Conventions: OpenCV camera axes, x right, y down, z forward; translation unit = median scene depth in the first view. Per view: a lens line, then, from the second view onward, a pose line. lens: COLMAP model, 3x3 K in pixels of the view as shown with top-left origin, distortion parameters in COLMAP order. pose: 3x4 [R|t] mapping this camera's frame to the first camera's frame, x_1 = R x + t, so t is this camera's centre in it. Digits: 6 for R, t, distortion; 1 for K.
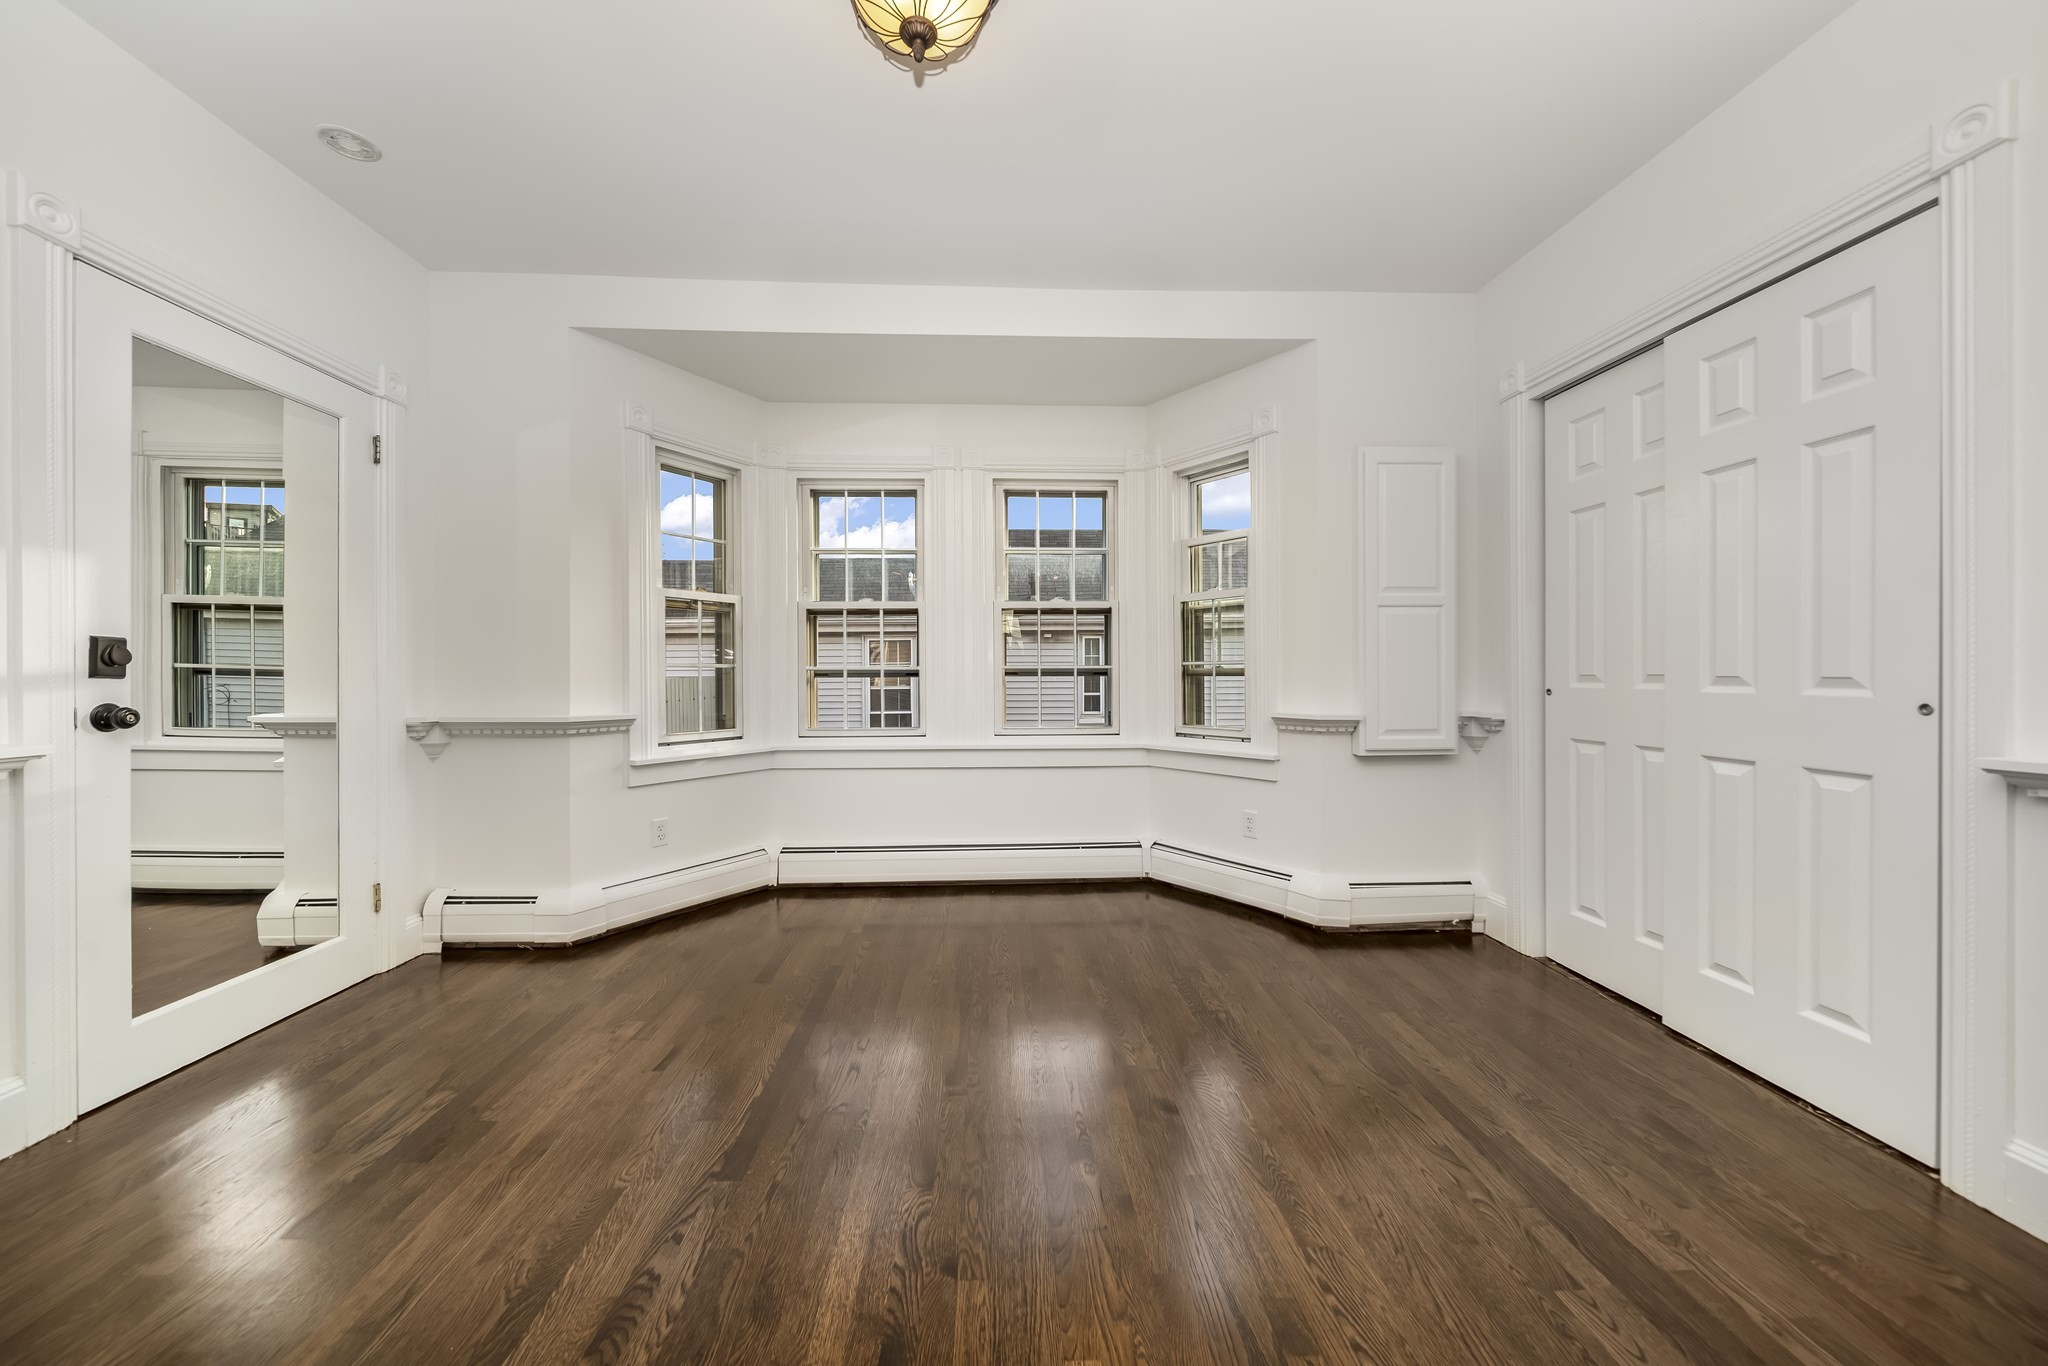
lens RADIAL K [[723.0, 0, 1017.3], [0, 723.0, 679.7], [0, 0, 1]] dist [-0.001300, -0.000427]
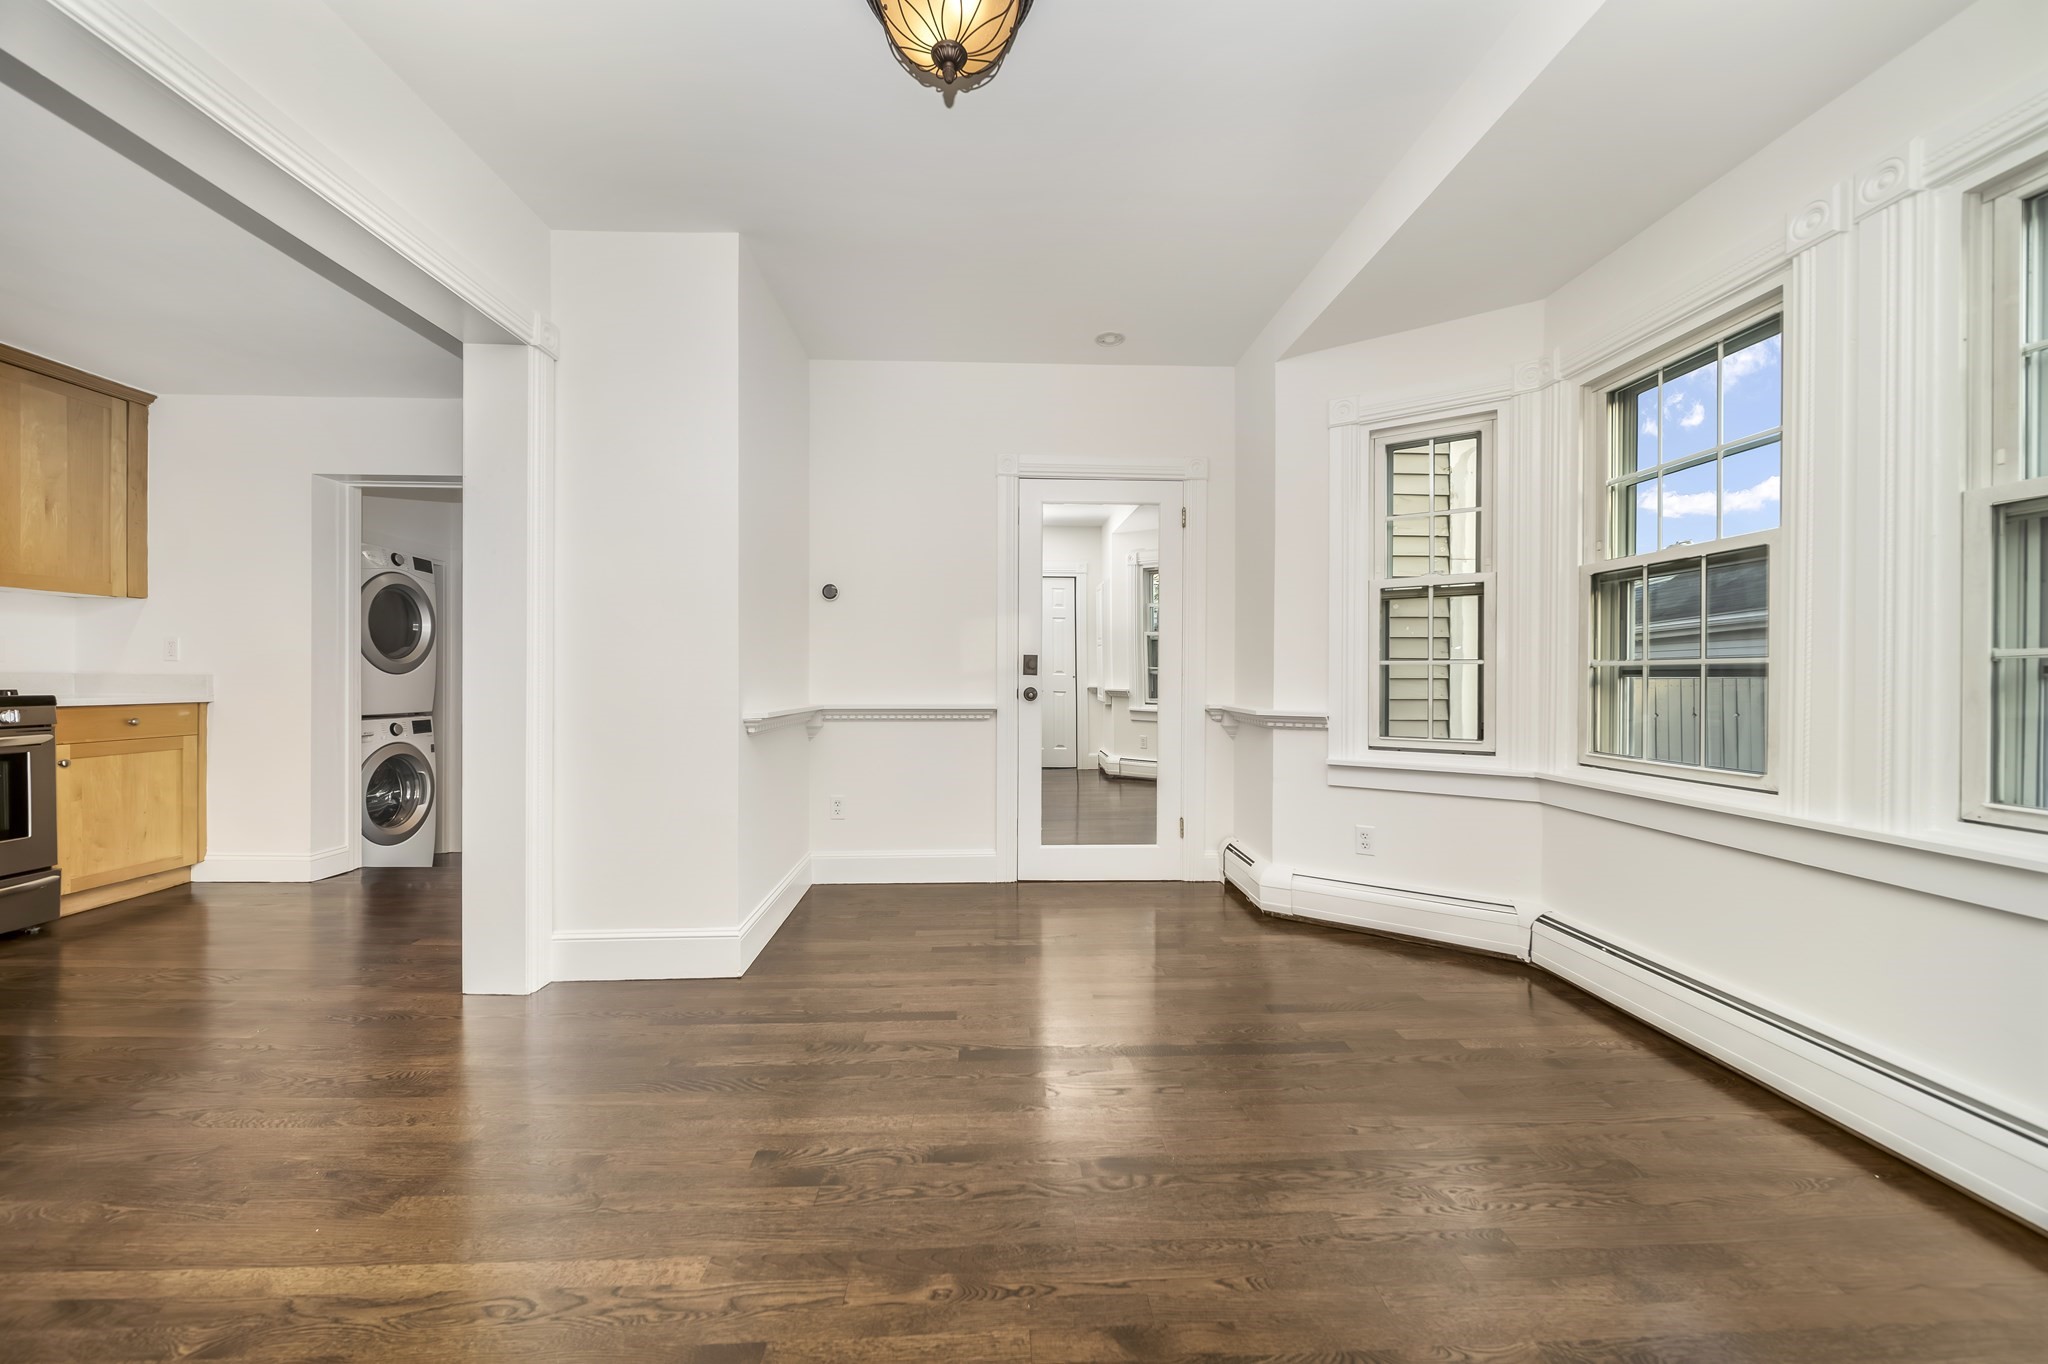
lens RADIAL K [[723.0, 0, 1017.3], [0, 723.0, 678.7], [0, 0, 1]] dist [-0.001300, -0.000427]
pose [[-0.016147, 0.009592, -0.999824, 0.502852], [-0.005868, 0.999936, 0.009687, -0.007016], [0.999852, 0.006023, -0.016090, 0.618380]]
